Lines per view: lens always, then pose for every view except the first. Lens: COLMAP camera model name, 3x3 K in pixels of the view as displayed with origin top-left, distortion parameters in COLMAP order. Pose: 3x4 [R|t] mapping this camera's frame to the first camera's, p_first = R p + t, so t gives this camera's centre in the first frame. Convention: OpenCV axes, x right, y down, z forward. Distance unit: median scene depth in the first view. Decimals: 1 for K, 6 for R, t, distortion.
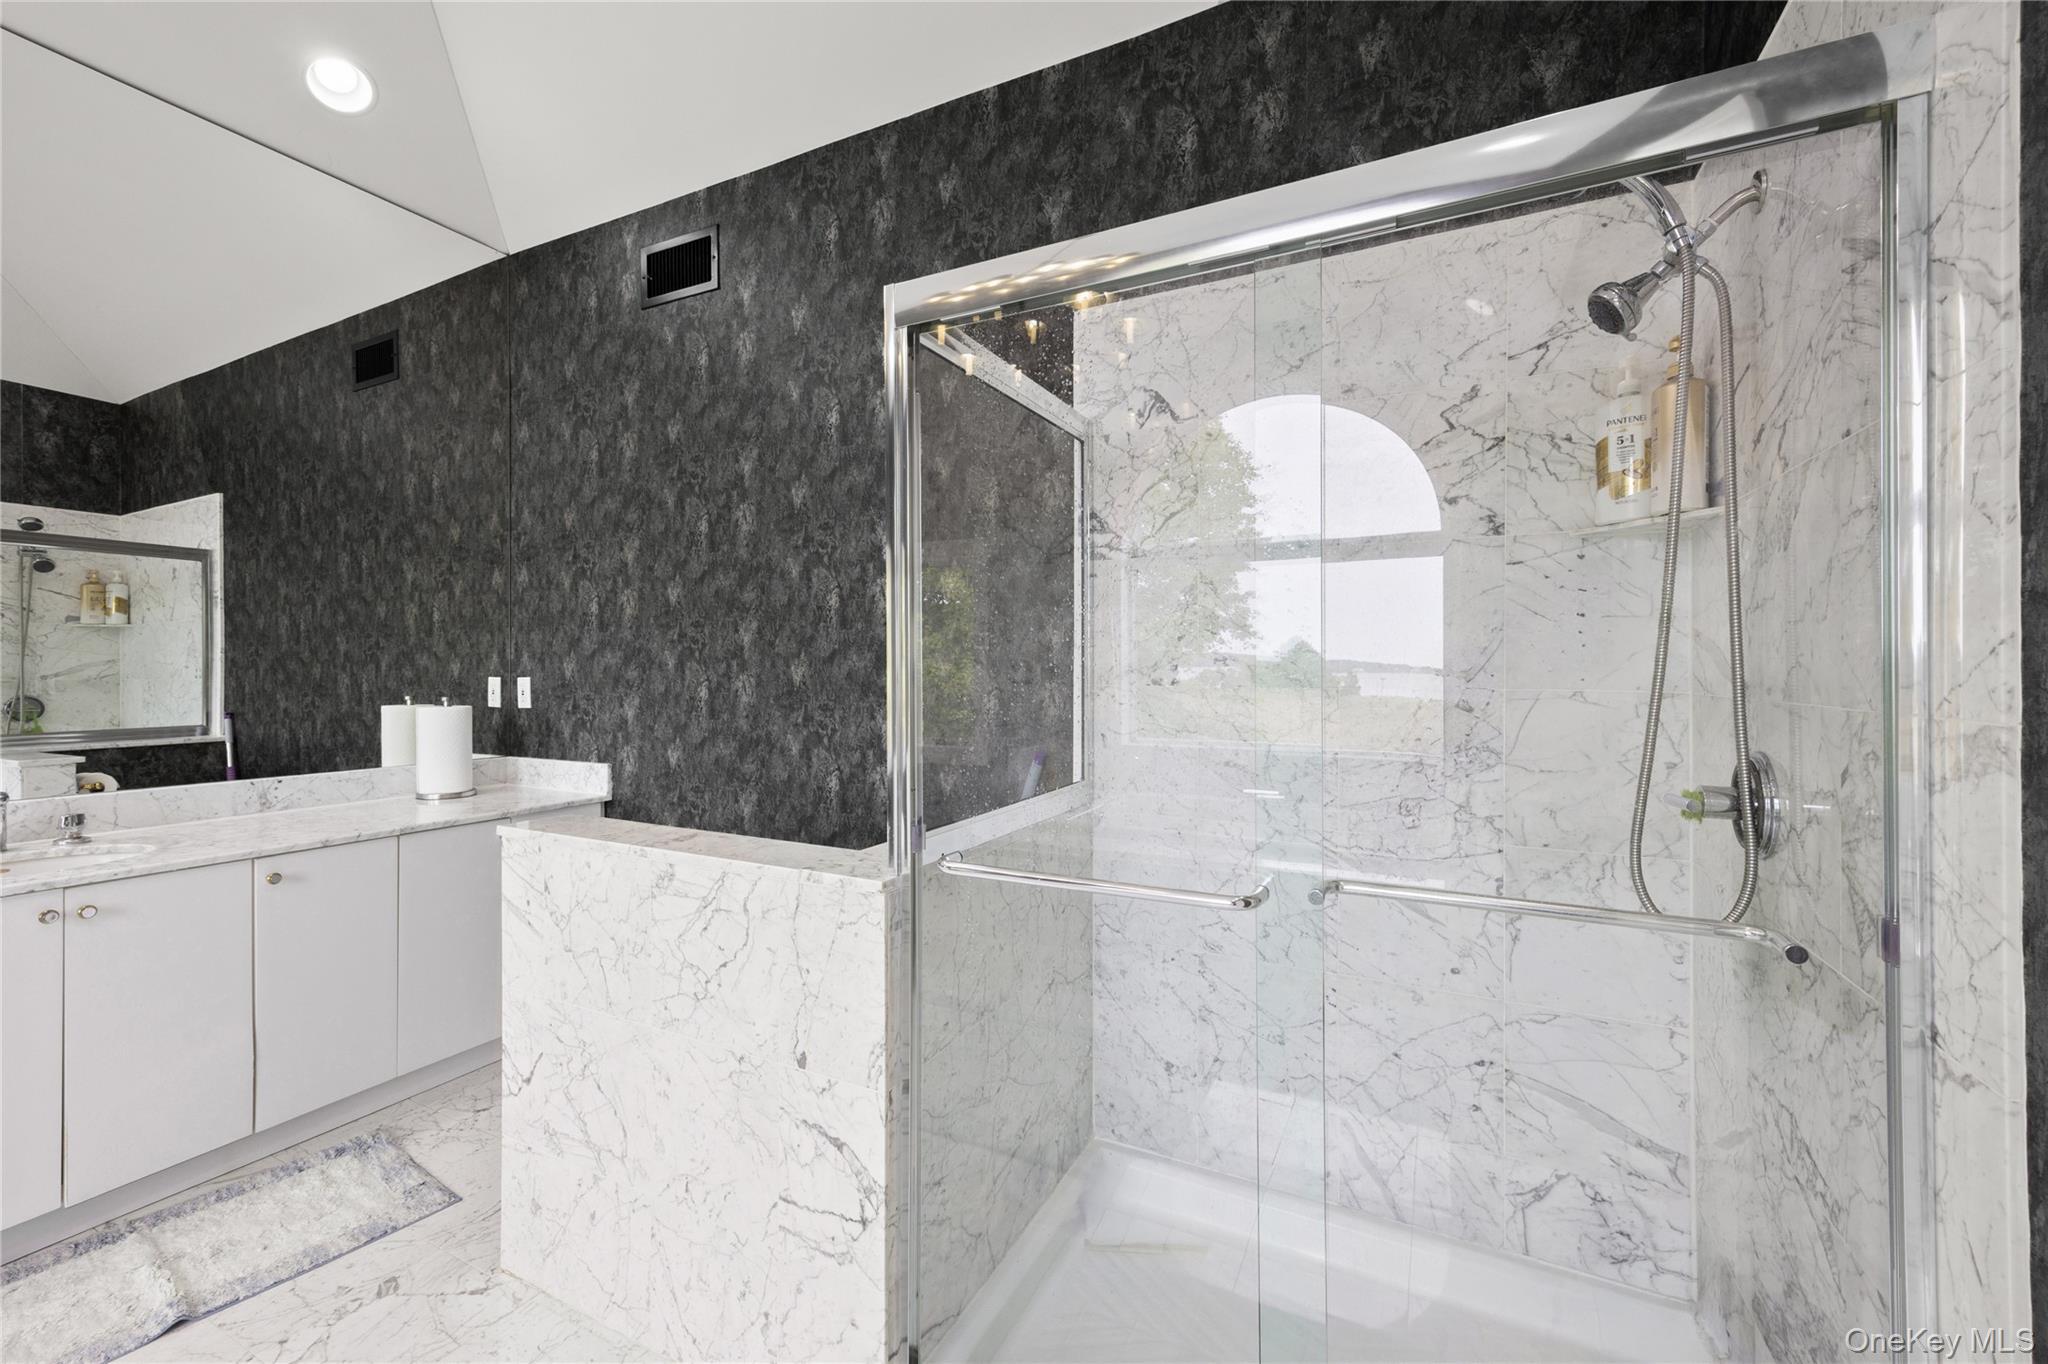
lens RADIAL K [[823.0, 0, 1032.1], [0, 823.0, 671.1], [0, 0, 1]] dist [0.009788, -0.001432]
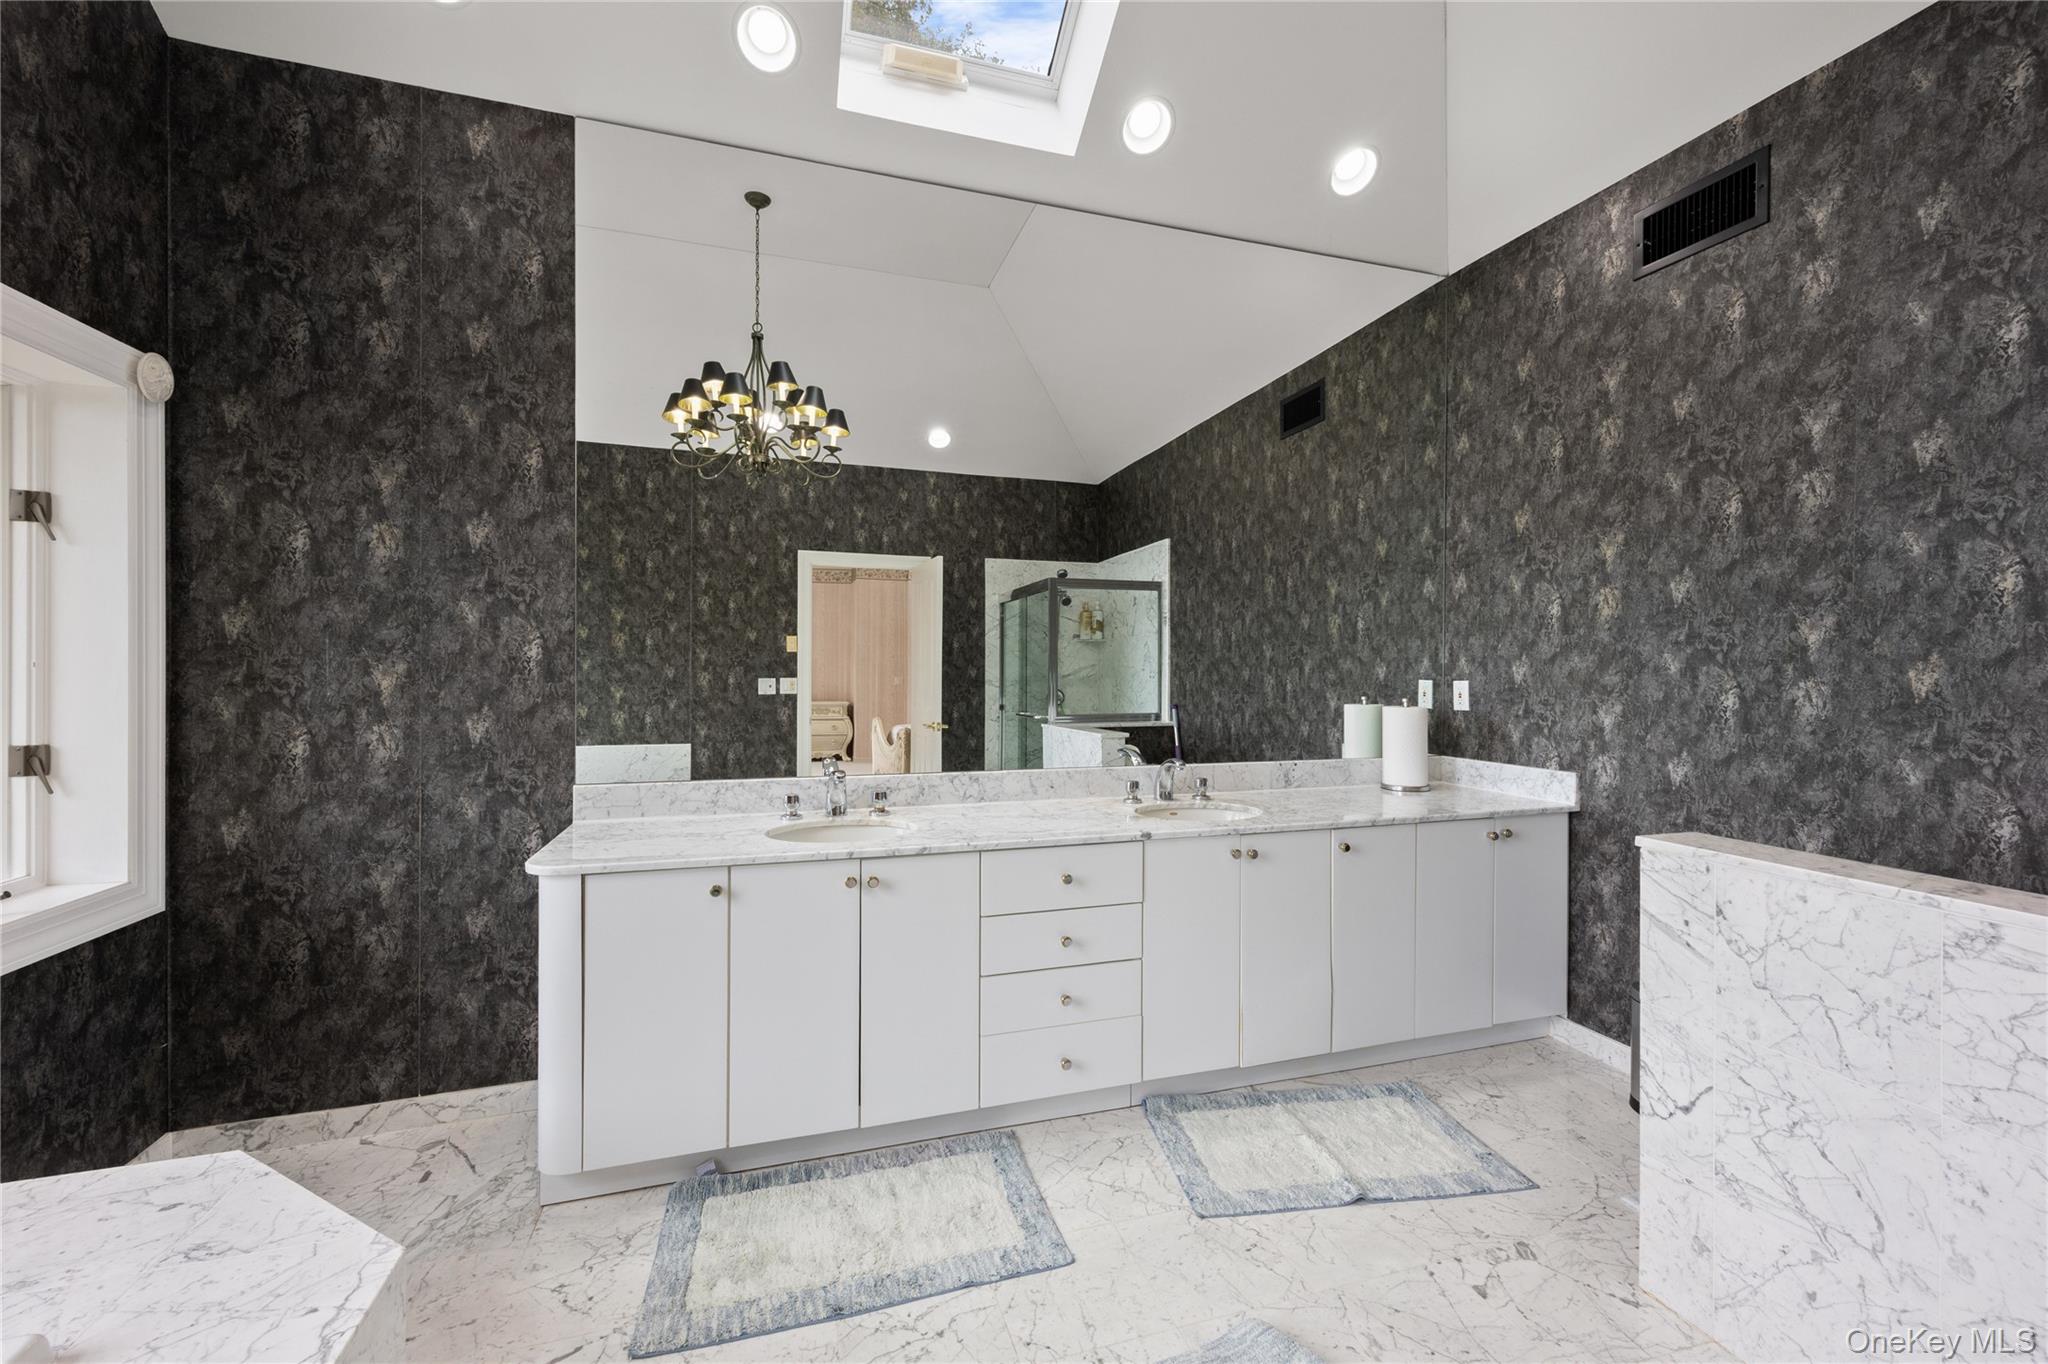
lens RADIAL K [[823.0, 0, 1016.0], [0, 823.0, 676.9], [0, 0, 1]] dist [0.009788, -0.001432]
pose [[0.696555, 0.006889, -0.717470, -0.276807], [-0.000976, 0.999962, 0.008654, -0.006090], [0.717503, -0.005327, 0.696536, -0.128020]]
